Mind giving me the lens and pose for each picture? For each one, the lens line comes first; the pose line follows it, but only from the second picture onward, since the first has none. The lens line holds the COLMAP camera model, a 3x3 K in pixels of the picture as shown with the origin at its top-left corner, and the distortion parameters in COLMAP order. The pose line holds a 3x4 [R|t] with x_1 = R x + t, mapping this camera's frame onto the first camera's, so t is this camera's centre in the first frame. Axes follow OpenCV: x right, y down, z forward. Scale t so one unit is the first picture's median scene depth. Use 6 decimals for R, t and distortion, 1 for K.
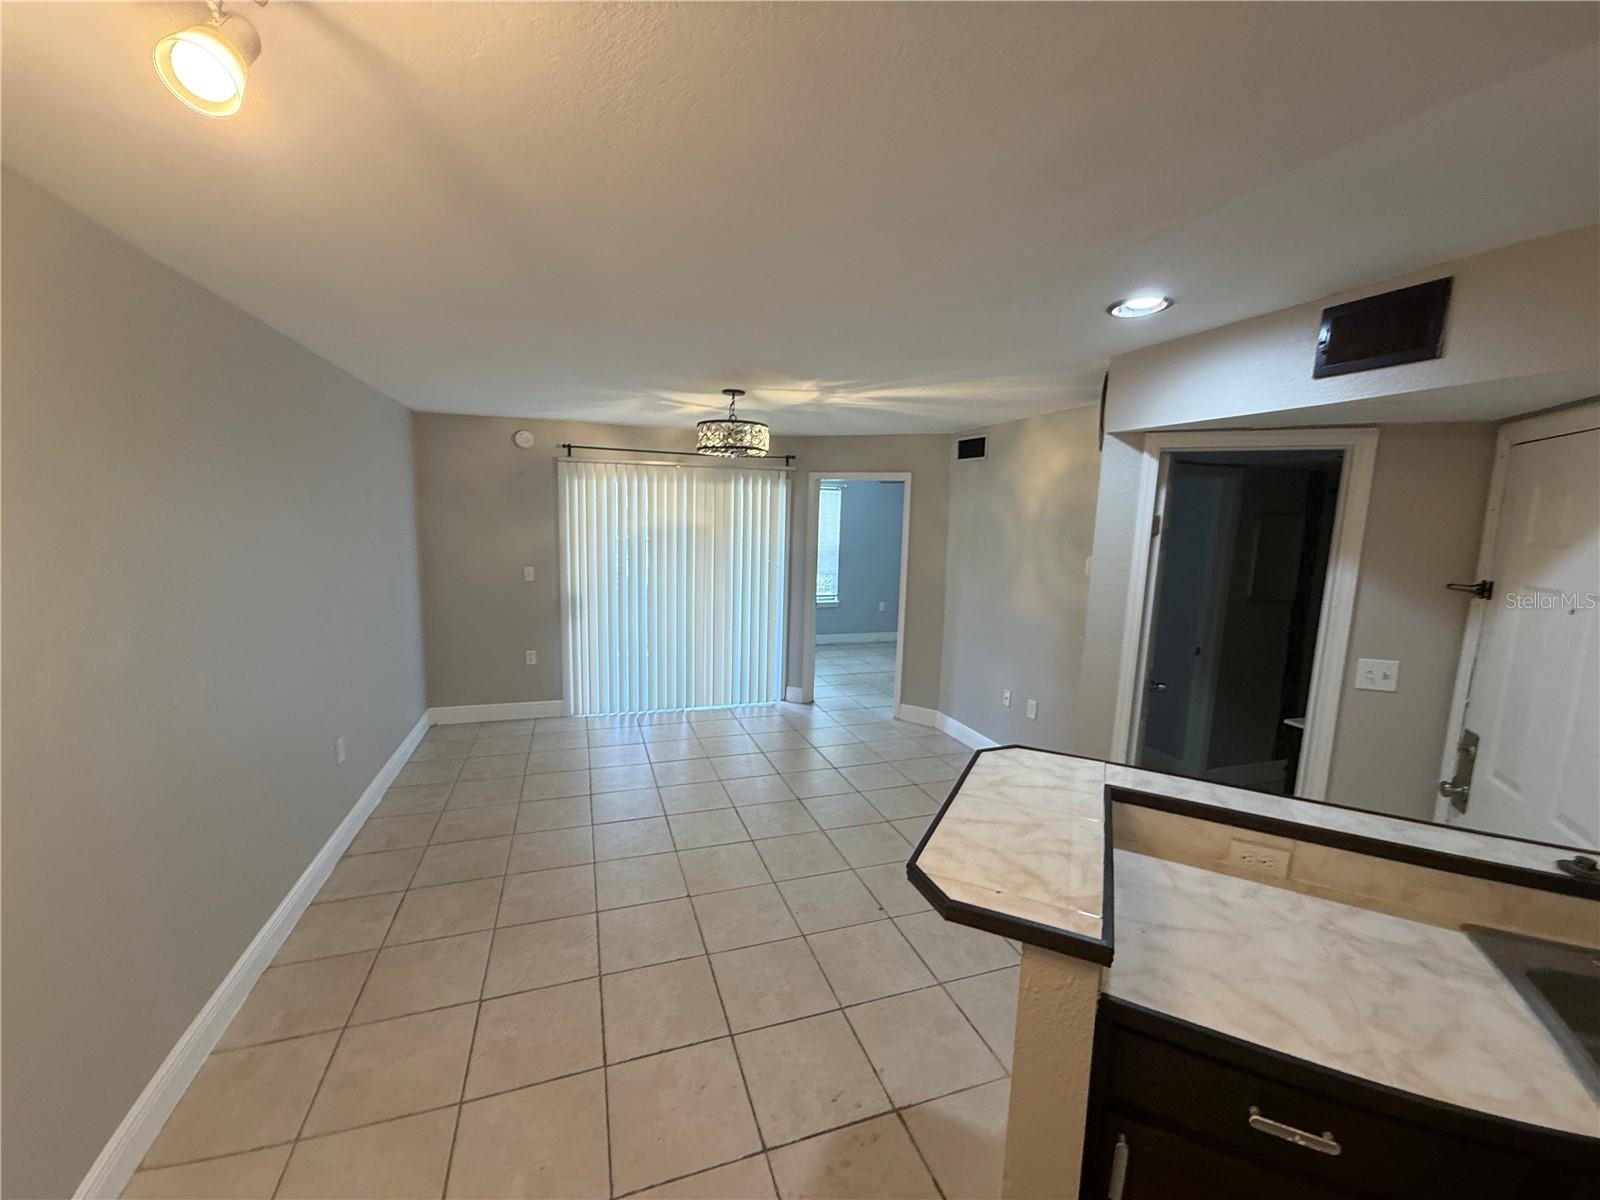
lens RADIAL K [[635.6, 0, 796.6], [0, 635.6, 601.5], [0, 0, 1]] dist [-0.001251, -0.000093]
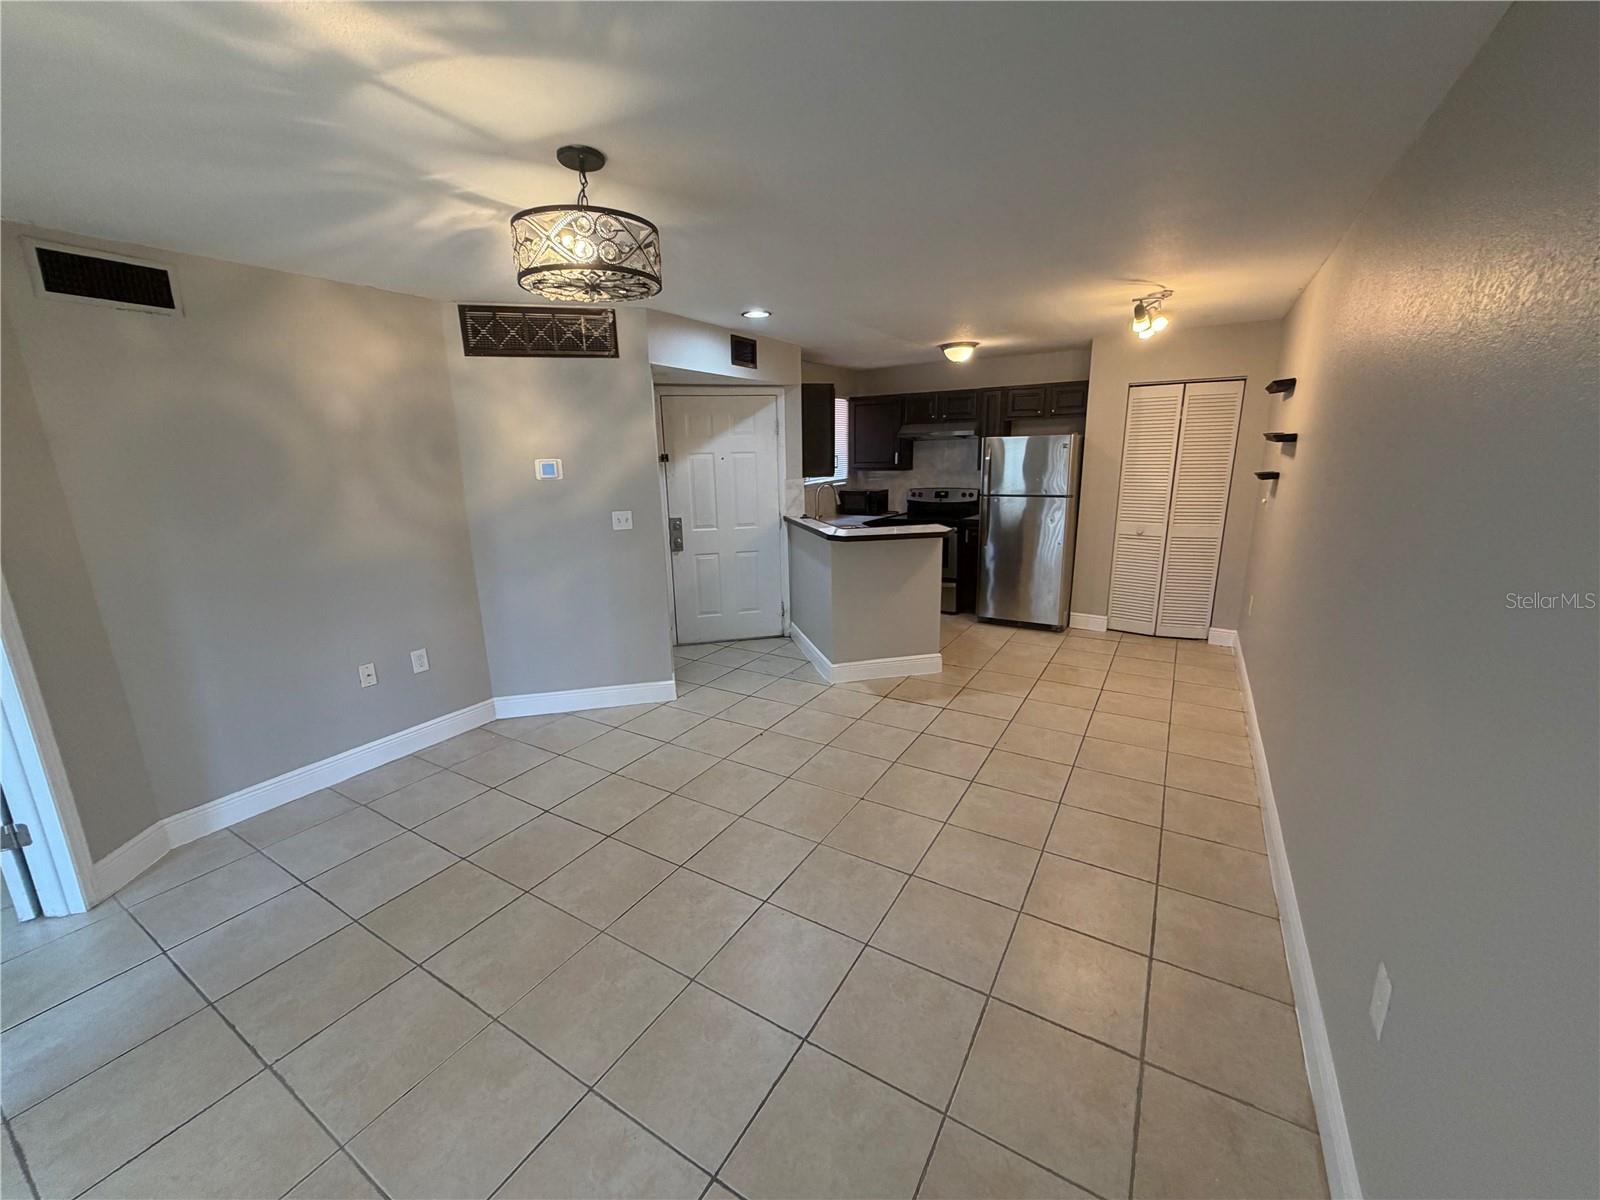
lens RADIAL K [[635.9, 0, 798.6], [0, 635.9, 601.1], [0, 0, 1]] dist [-0.000179, 0.000337]
pose [[-0.644070, -0.192004, 0.740478, -0.615980], [0.106731, 0.935965, 0.335528, -0.146118], [-0.757484, 0.295135, -0.582334, 1.212251]]
